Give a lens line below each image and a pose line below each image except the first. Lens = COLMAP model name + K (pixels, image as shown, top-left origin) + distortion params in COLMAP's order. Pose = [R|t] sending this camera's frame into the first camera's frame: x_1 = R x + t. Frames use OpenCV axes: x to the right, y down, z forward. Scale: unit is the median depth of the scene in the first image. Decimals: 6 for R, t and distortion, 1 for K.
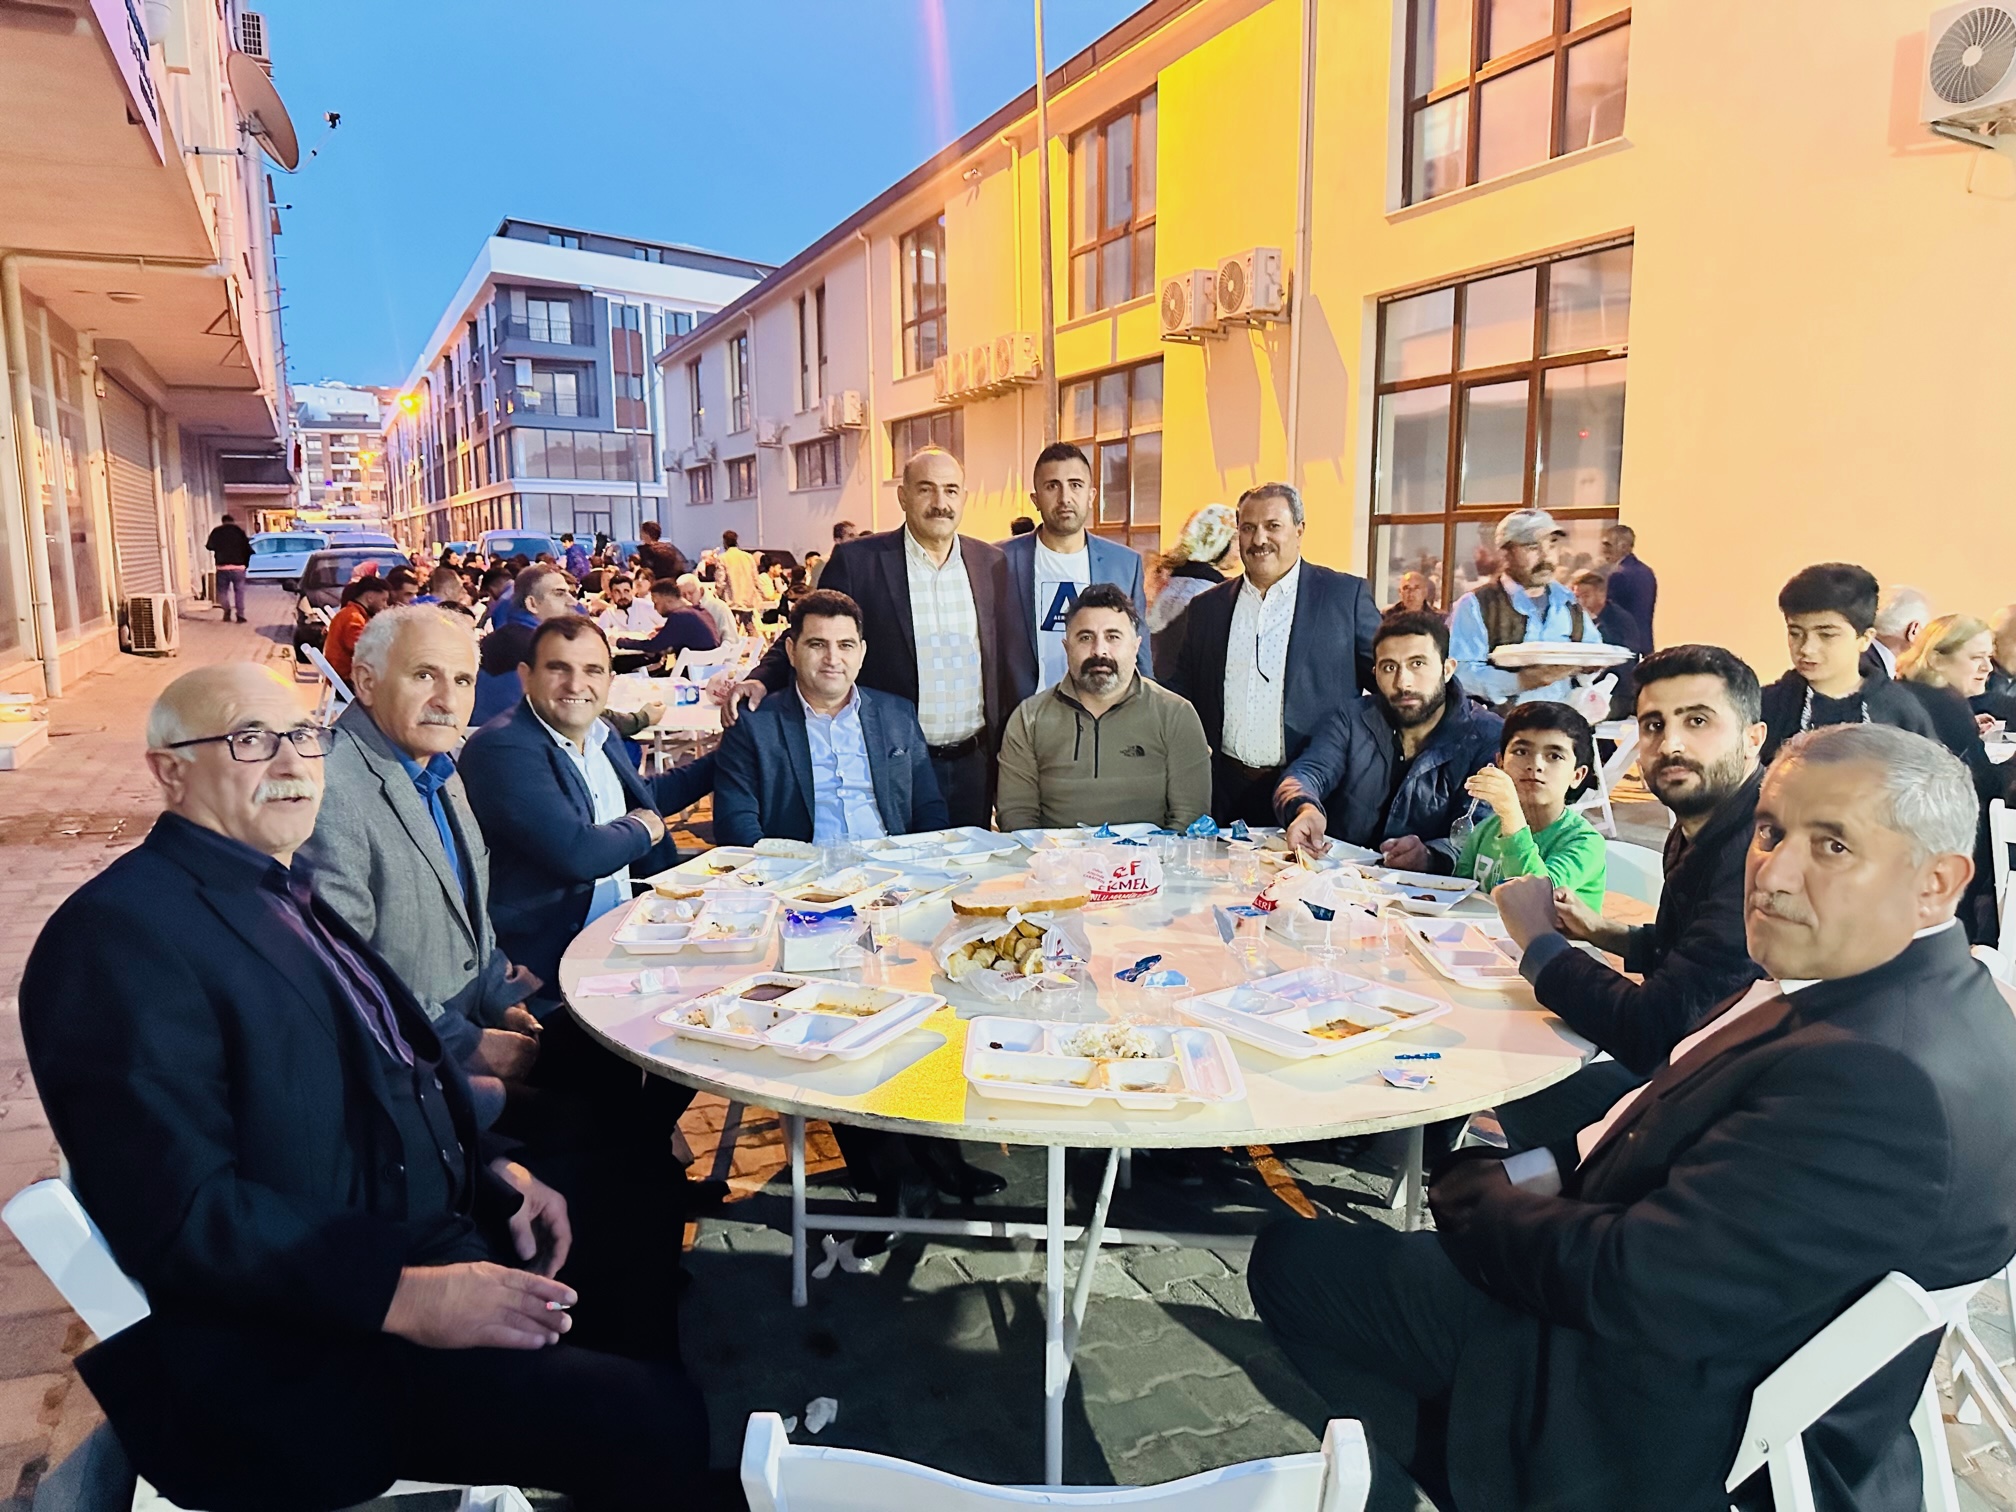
lens RADIAL K [[1380.1, 0, 1008.0], [0, 1380.1, 756.0], [0, 0, 1]] dist [0.060733, -0.079281]
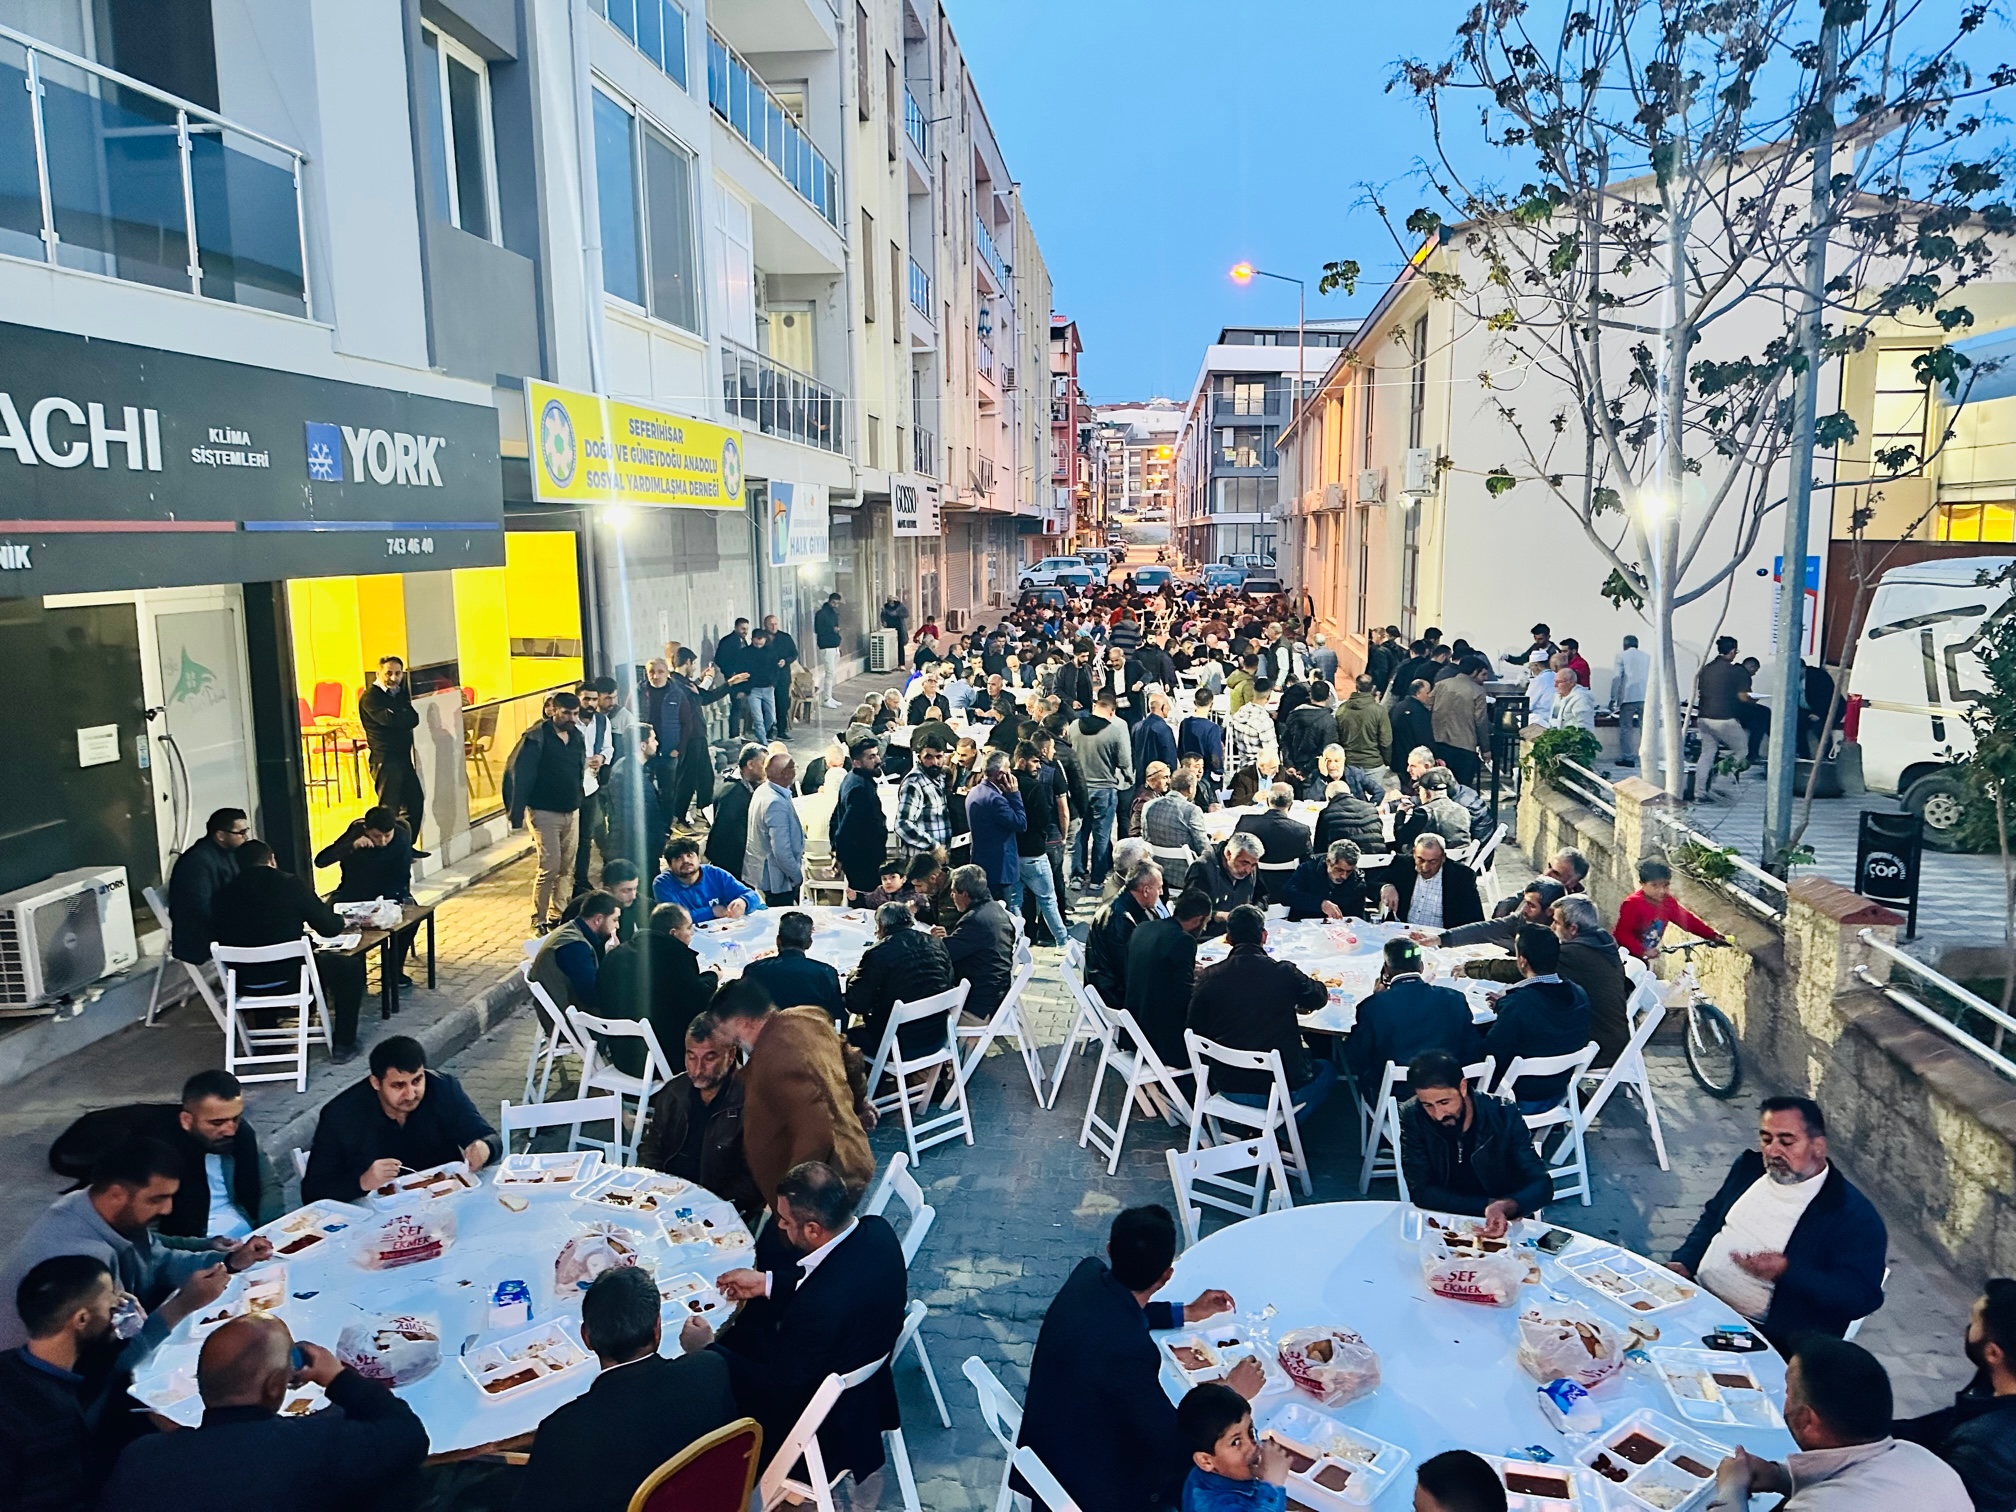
lens RADIAL K [[1409.3, 0, 1008.0], [0, 1409.3, 756.0], [0, 0, 1]] dist [0.167211, -0.000400]
pose [[0.848102, 0.085122, -0.522951, 0.354998], [-0.081529, 0.996221, 0.029937, 0.028910], [0.523523, 0.017246, 0.851837, -0.487093]]
